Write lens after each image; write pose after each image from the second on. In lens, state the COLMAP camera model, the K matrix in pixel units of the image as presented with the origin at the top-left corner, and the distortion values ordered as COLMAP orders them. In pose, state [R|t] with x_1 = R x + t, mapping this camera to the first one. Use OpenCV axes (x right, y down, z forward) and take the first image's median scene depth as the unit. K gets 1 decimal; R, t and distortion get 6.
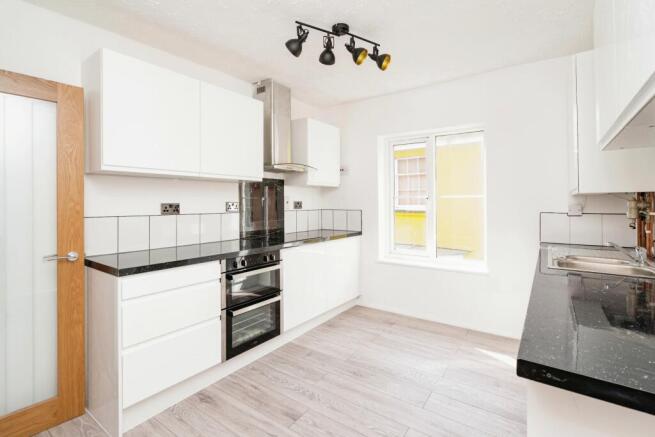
lens RADIAL K [[310.1, 0, 327.6], [0, 310.1, 201.1], [0, 0, 1]] dist [0.000076, 0.000111]
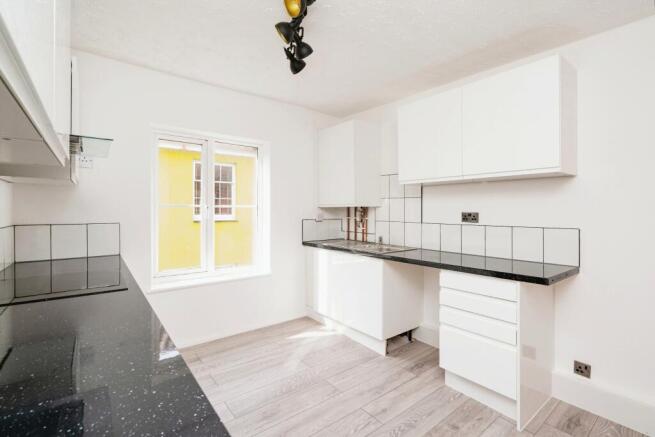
lens RADIAL K [[304.4, 0, 328.8], [0, 304.4, 210.4], [0, 0, 1]] dist [0.000541, 0.000530]
pose [[0.269850, 0.009223, 0.962858, -0.567818], [-0.008884, 0.999935, -0.007089, 0.003899], [-0.962862, -0.006641, 0.269914, 0.536107]]
